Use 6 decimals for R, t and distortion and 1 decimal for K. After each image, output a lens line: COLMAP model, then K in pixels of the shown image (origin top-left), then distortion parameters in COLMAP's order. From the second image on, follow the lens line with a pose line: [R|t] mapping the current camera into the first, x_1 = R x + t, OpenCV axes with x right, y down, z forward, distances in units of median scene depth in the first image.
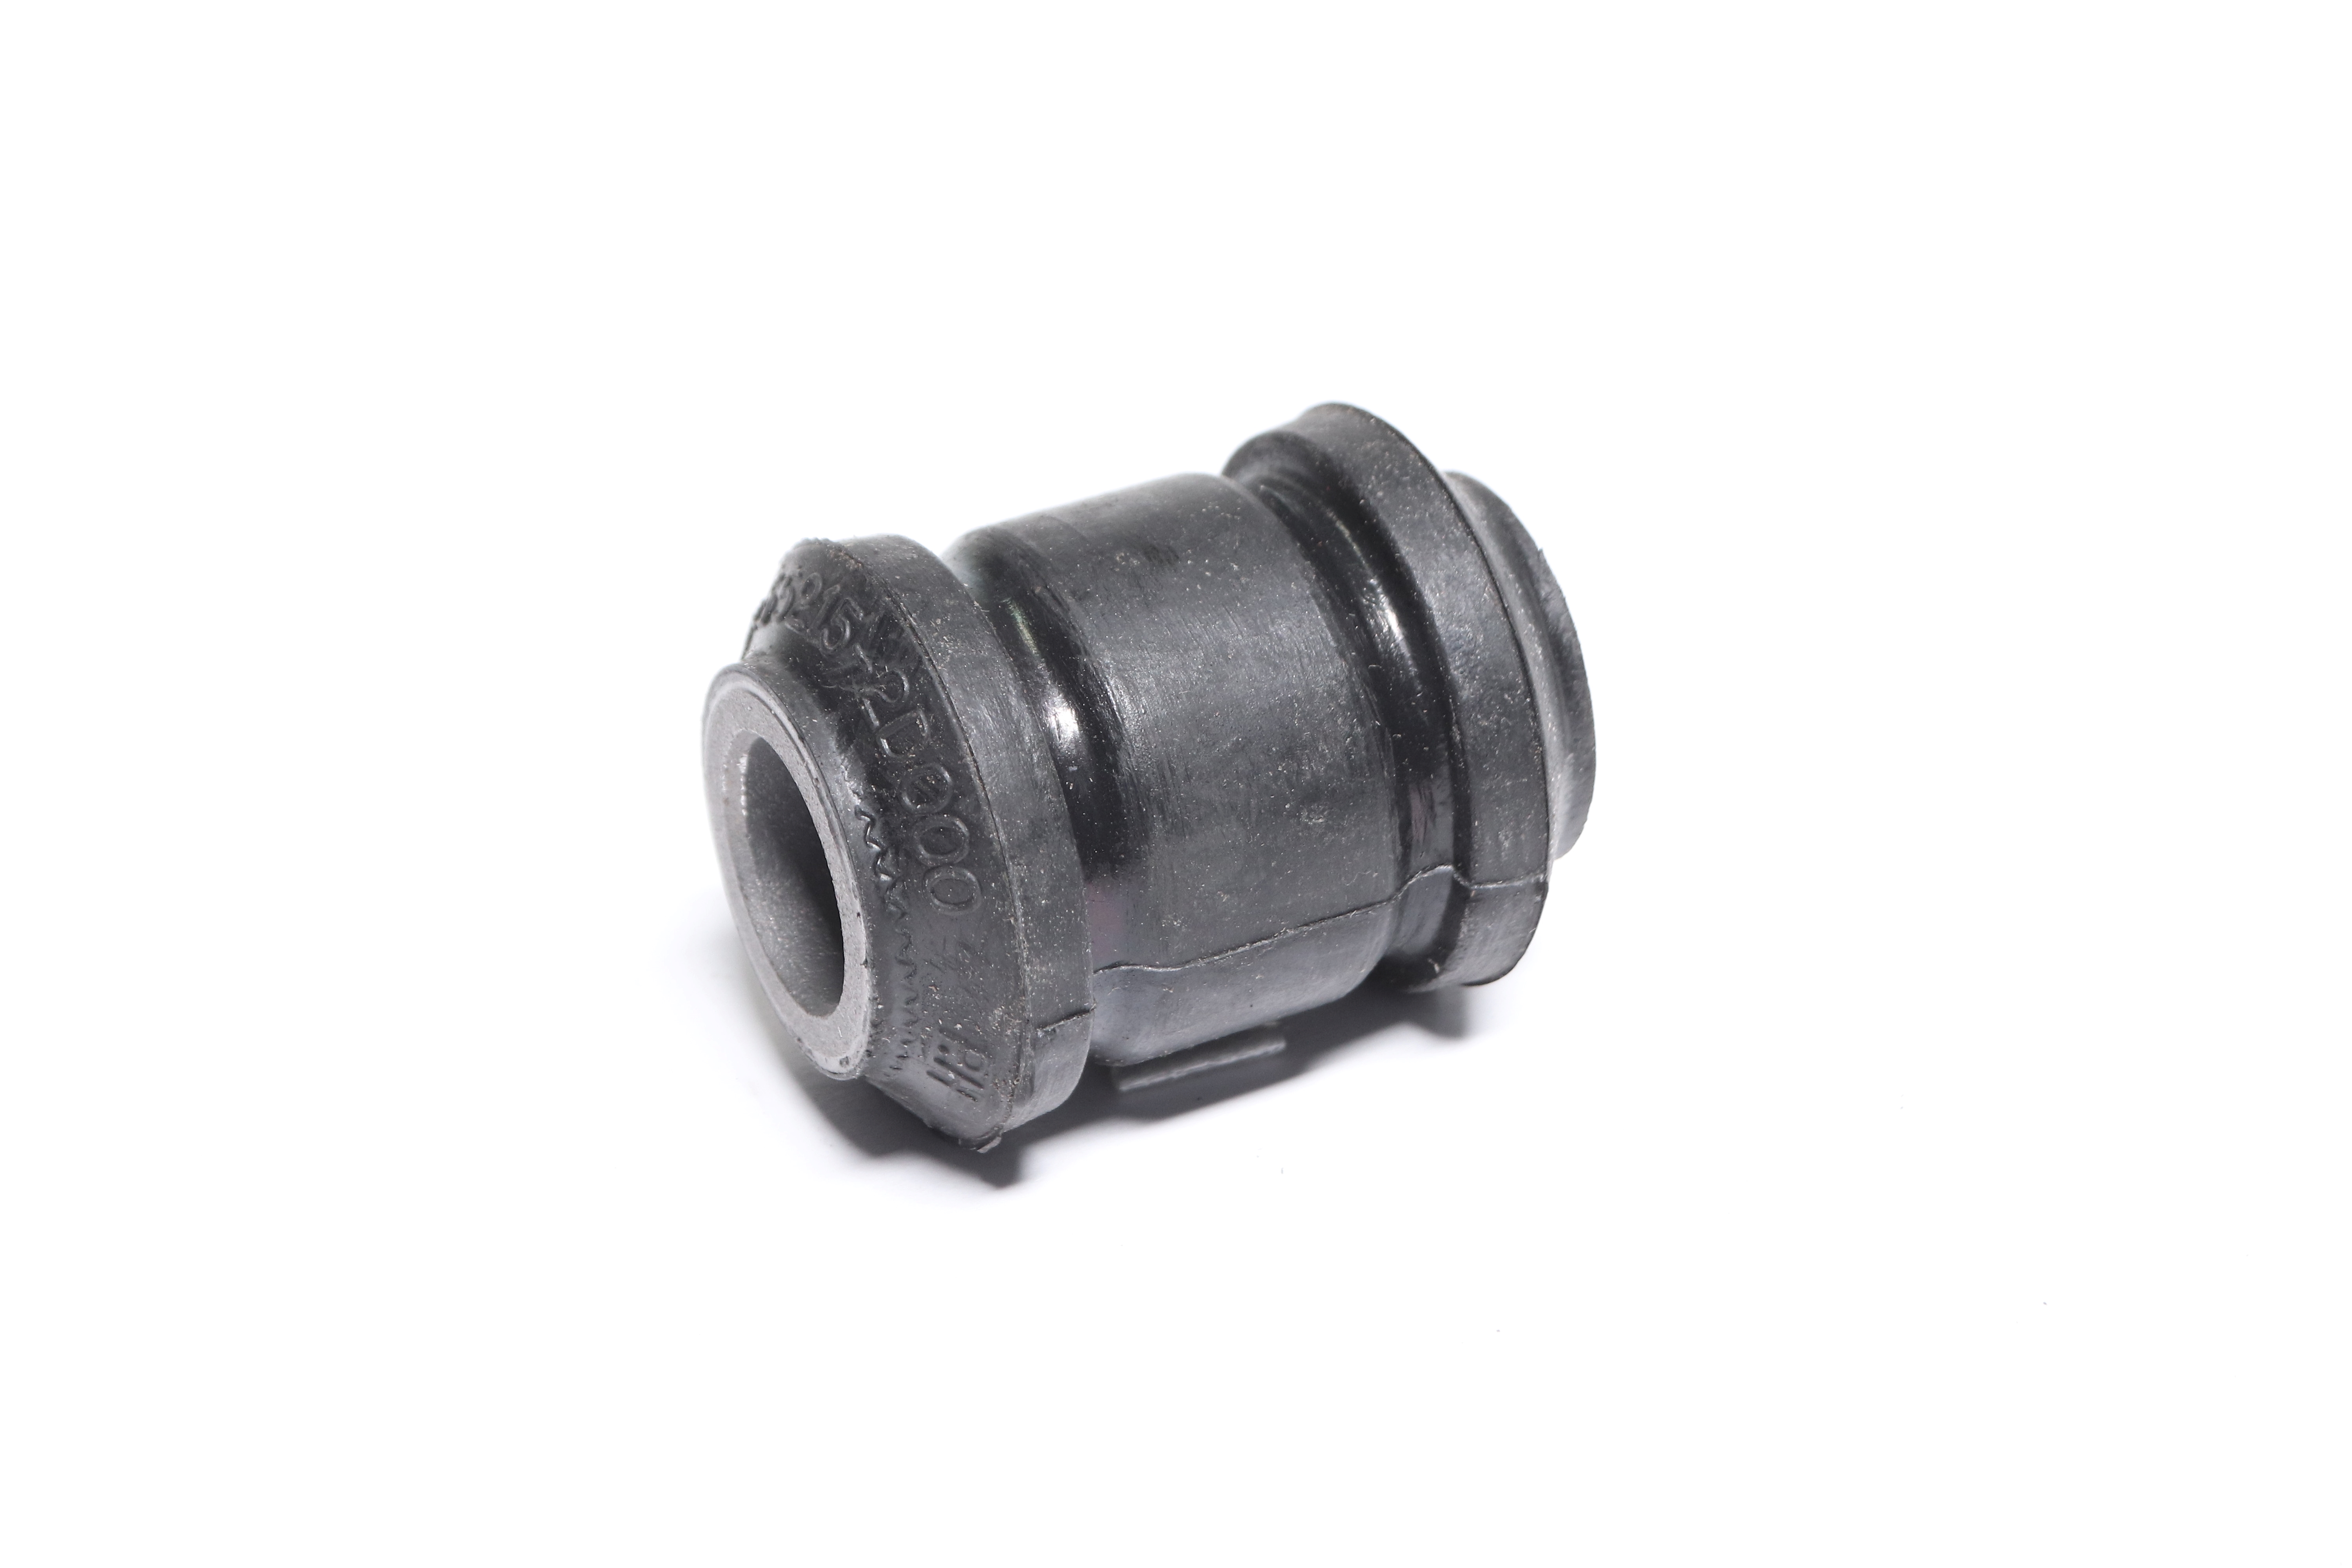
lens RADIAL K [[5956.5, 0, 1176.6], [0, 5956.5, 784.4], [0, 0, 1]] dist [0.031374, 0.000000]
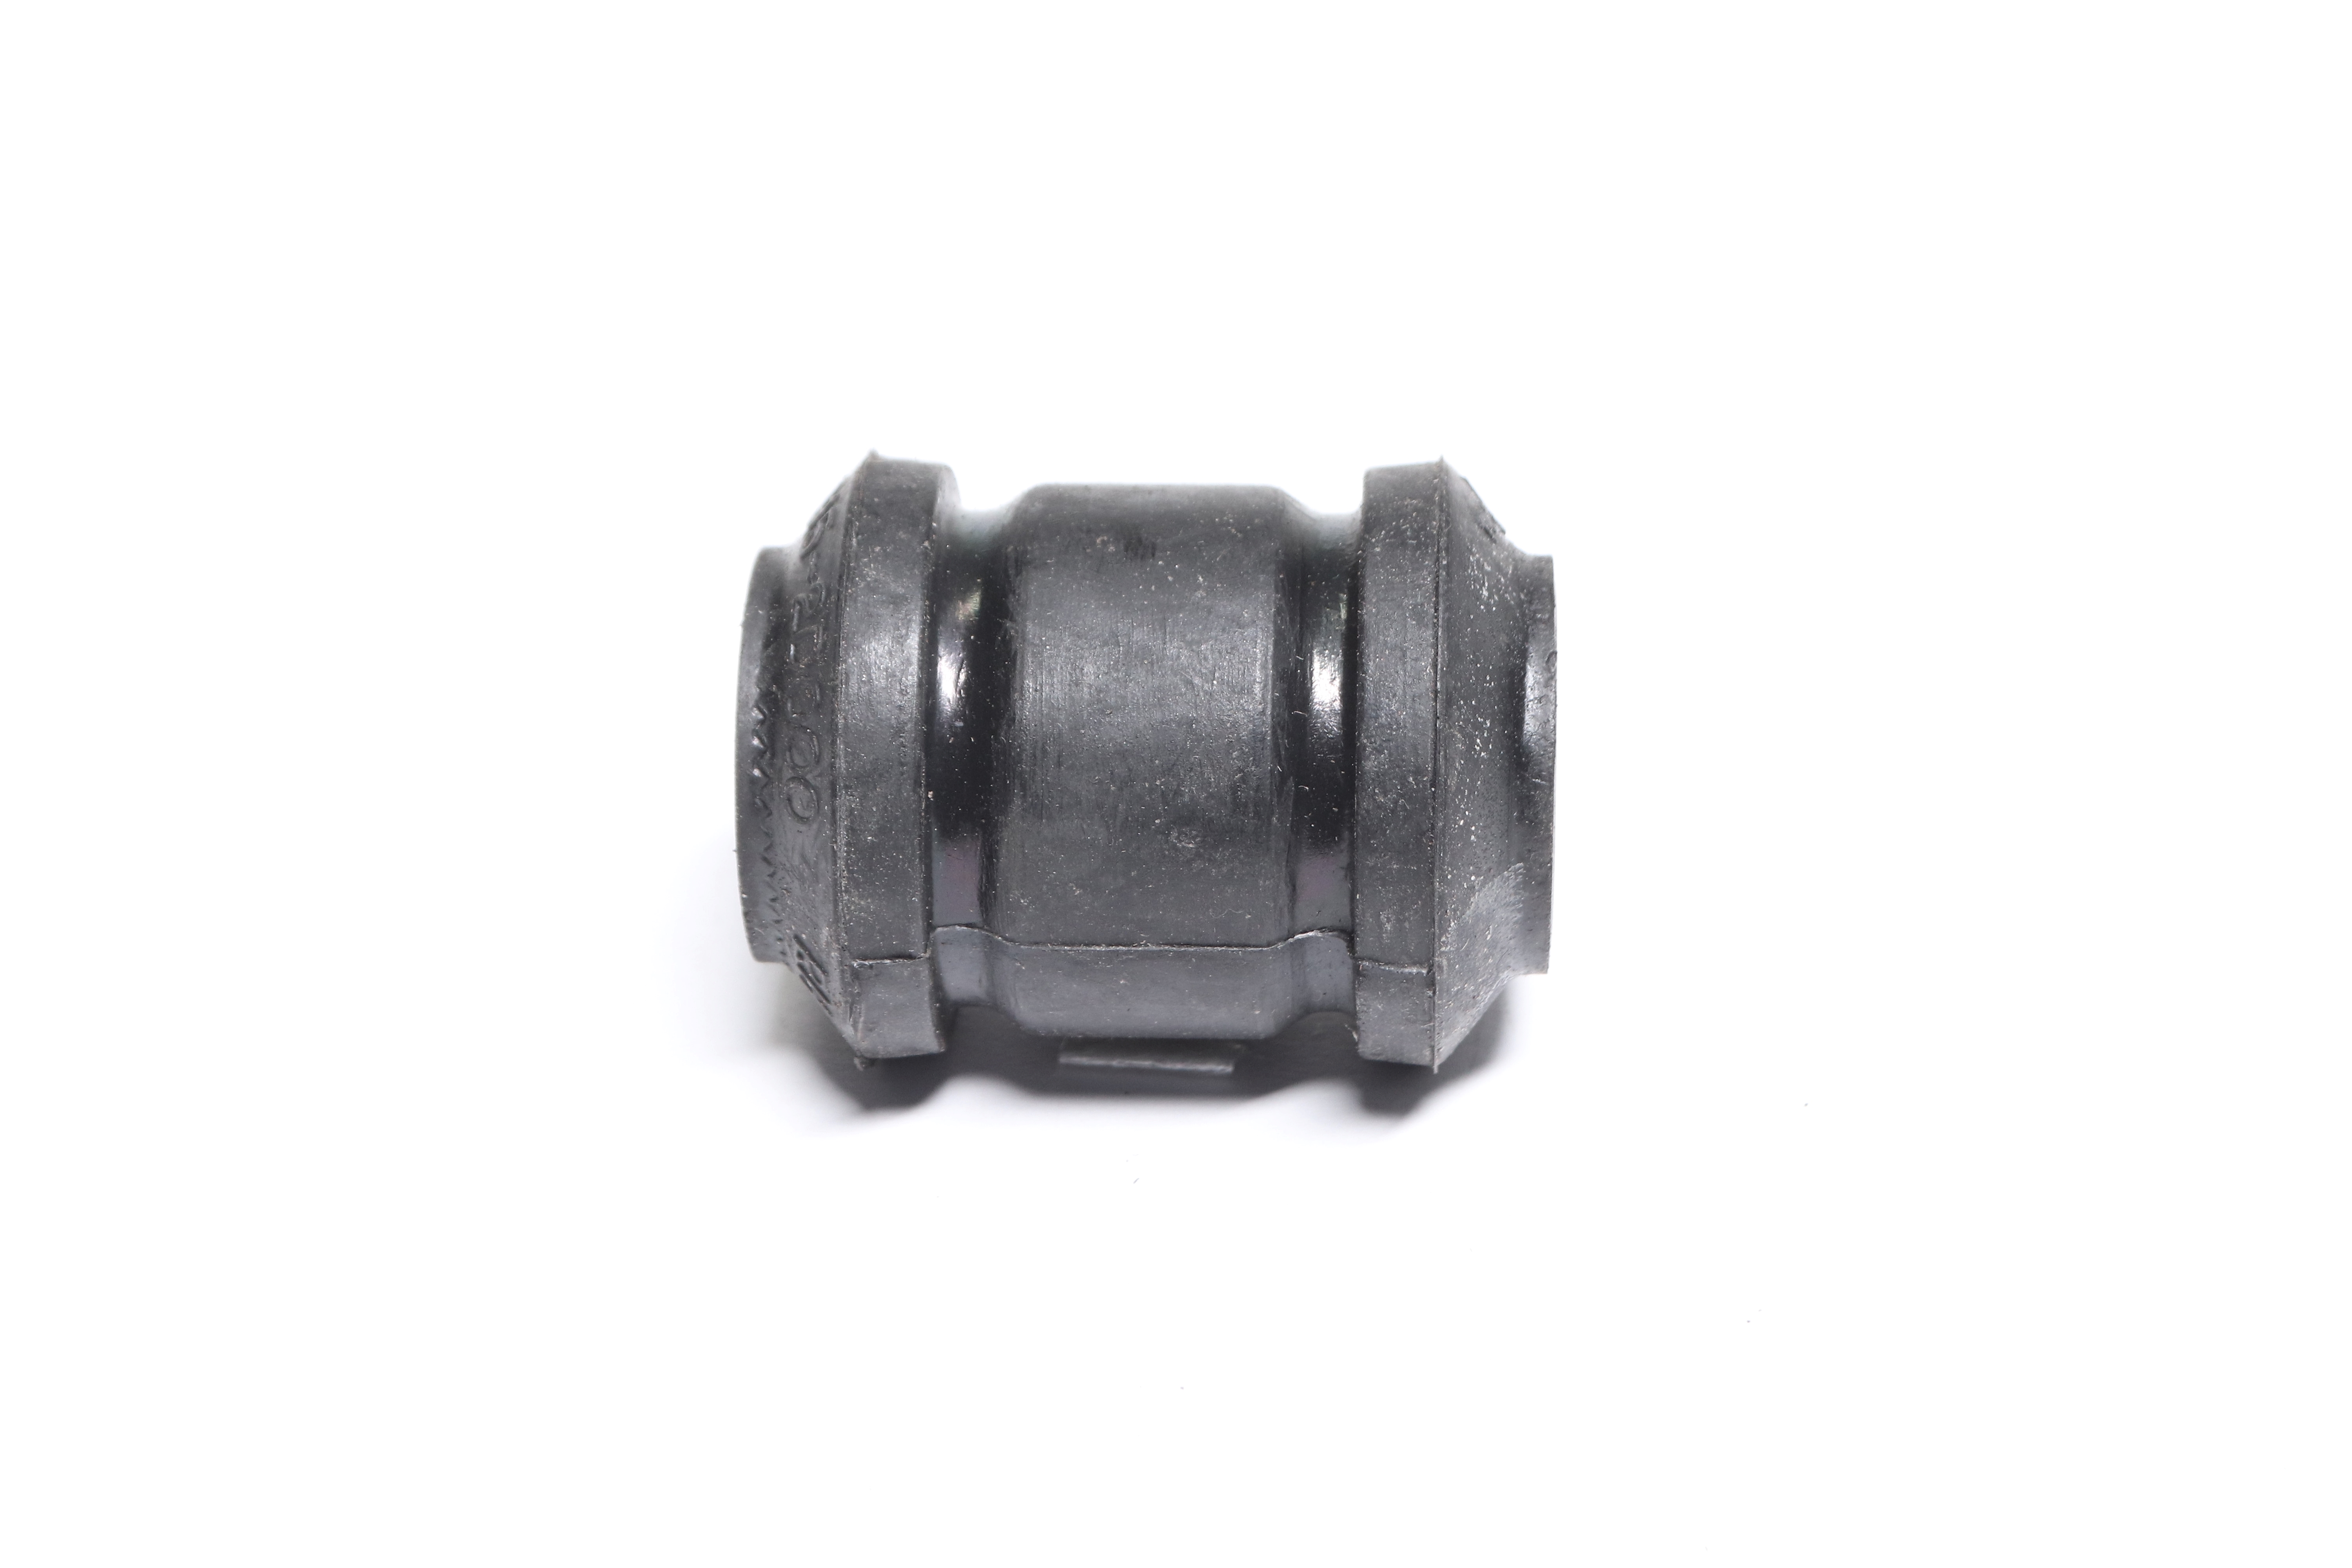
lens RADIAL K [[5956.5, 0, 1179.5], [0, 5956.5, 780.7], [0, 0, 1]] dist [0.031374, 0.000000]
pose [[0.848006, 0.271223, -0.455329, 0.472843], [-0.267341, 0.960728, 0.074374, -0.077843], [0.457619, 0.058658, 0.887211, 0.117171]]
